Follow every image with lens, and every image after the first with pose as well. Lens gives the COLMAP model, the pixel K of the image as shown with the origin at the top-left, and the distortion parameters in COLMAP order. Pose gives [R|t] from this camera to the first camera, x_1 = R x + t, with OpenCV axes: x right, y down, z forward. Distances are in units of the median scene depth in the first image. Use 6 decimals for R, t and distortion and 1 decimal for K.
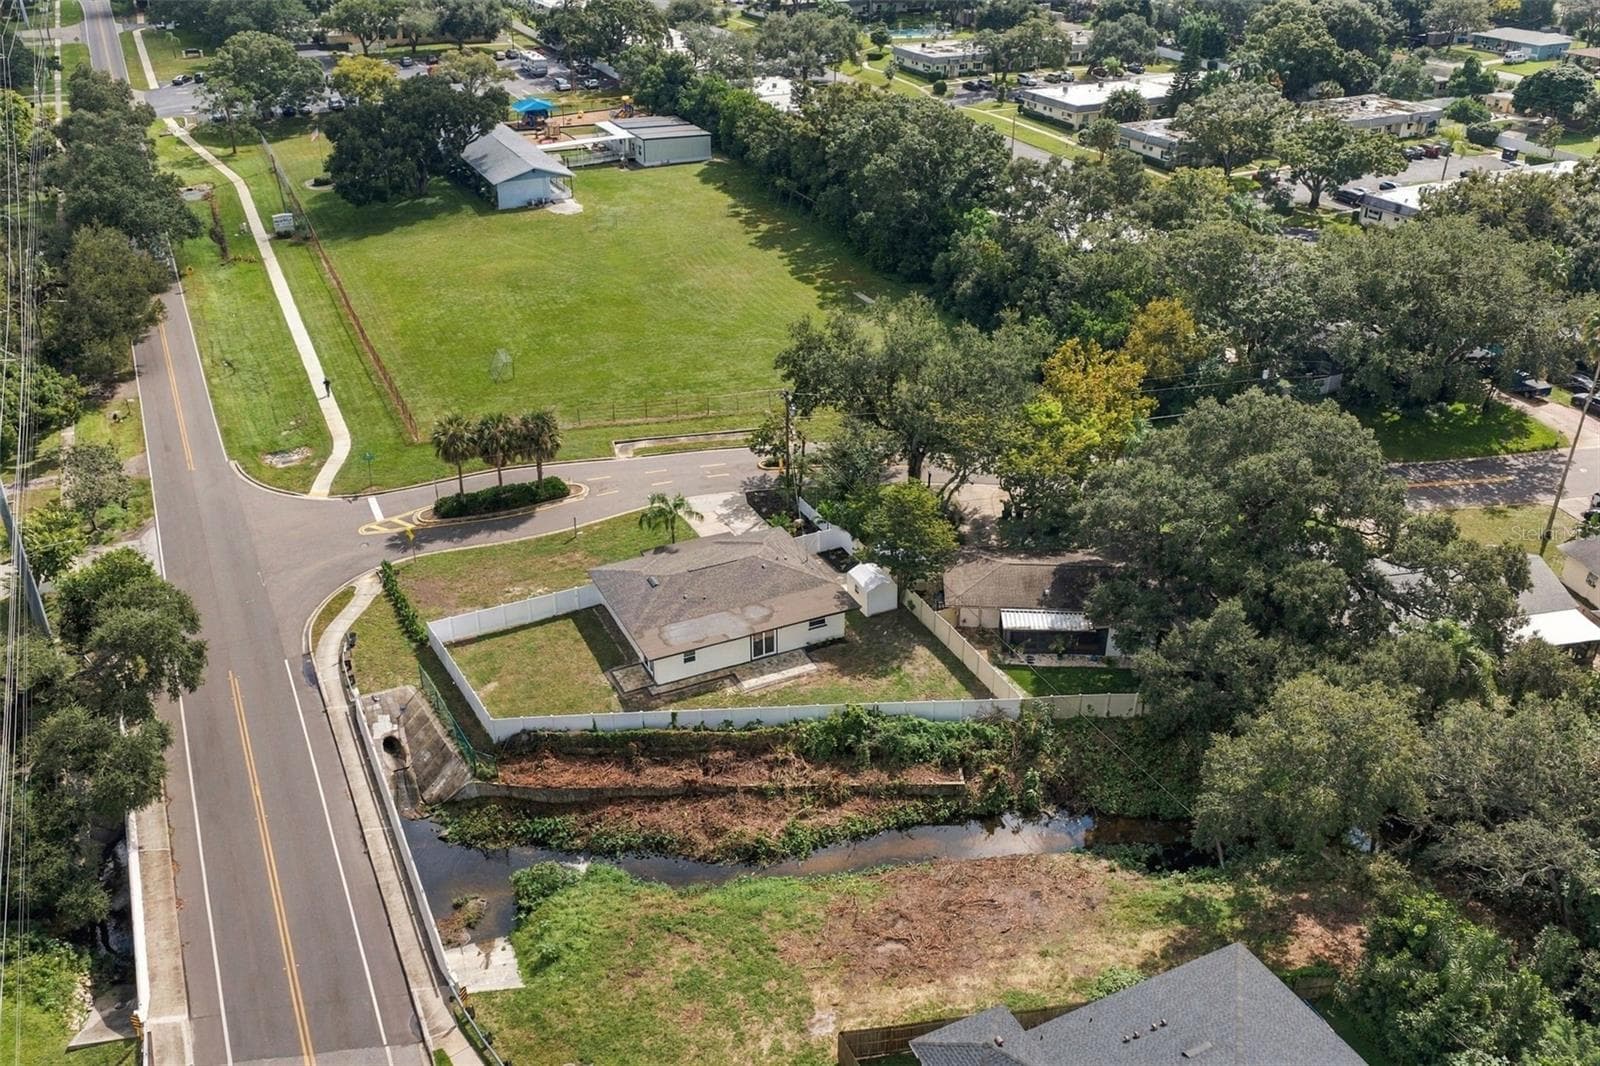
lens RADIAL K [[1328.2, 0, 800.0], [0, 1328.2, 533.0], [0, 0, 1]] dist [0.028521, -0.048437]
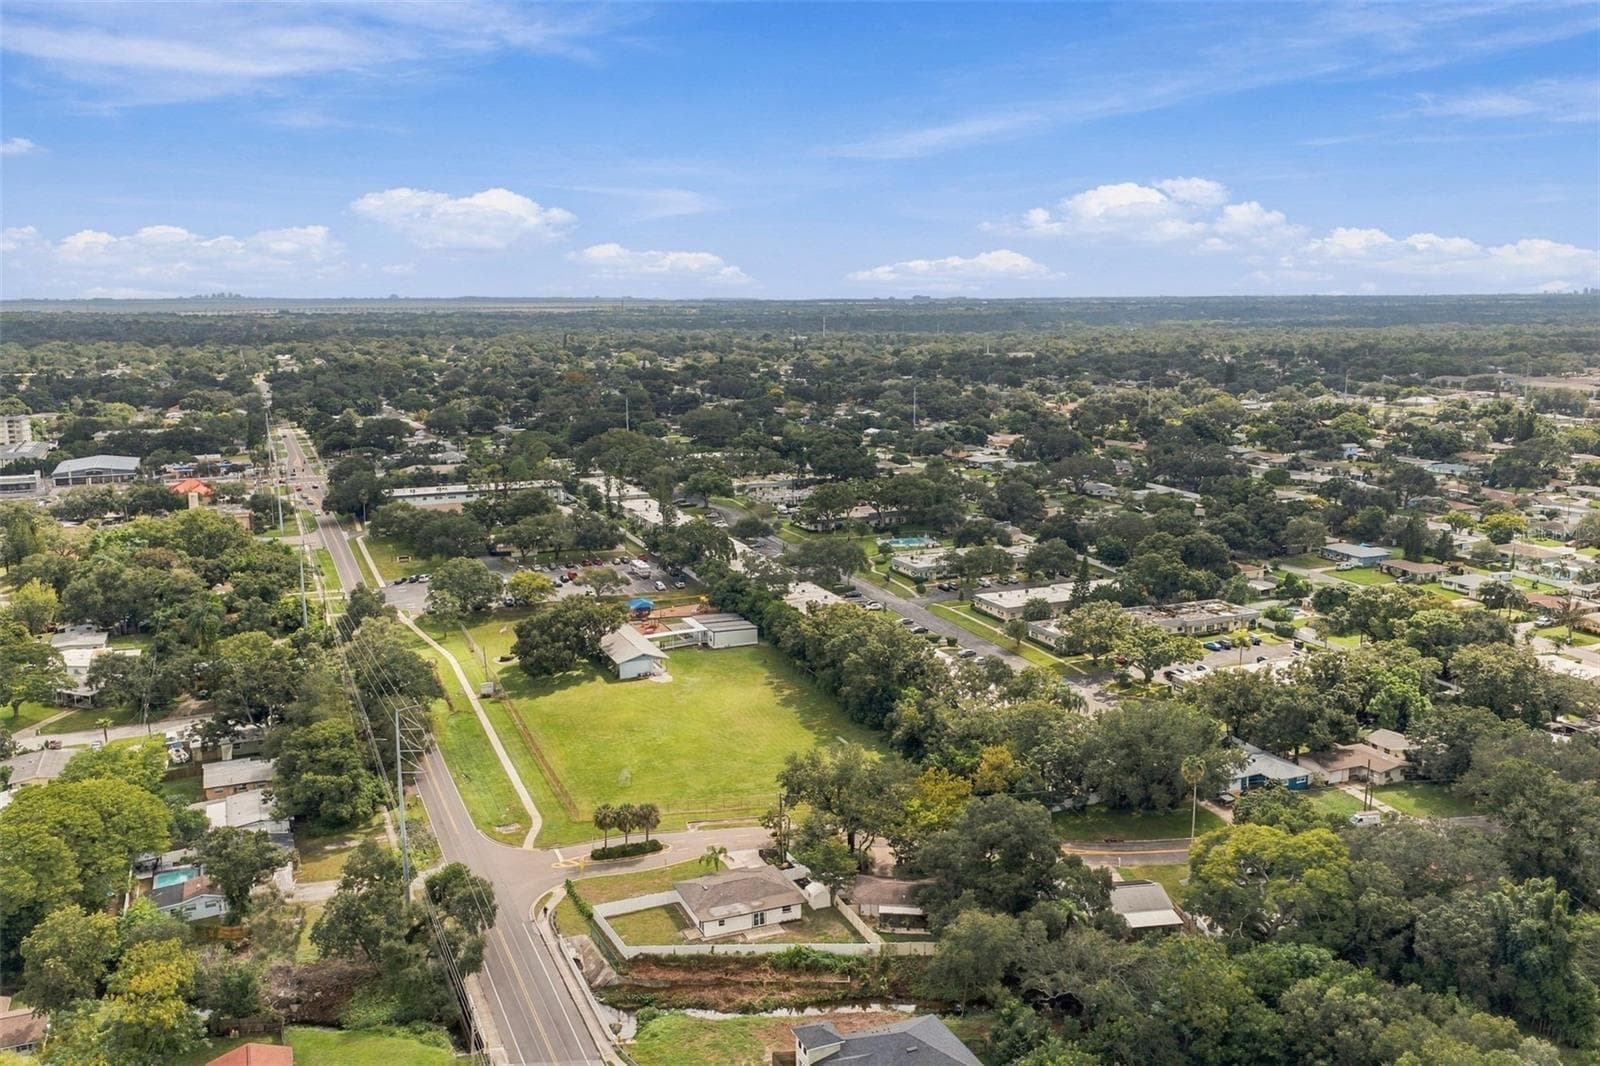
lens RADIAL K [[1328.2, 0, 800.0], [0, 1328.2, 533.0], [0, 0, 1]] dist [0.028521, -0.048437]
pose [[0.998659, 0.003088, -0.051671, 0.110404], [-0.018885, 0.951149, -0.308154, 0.119293], [0.048195, 0.308716, 0.949932, -0.878729]]
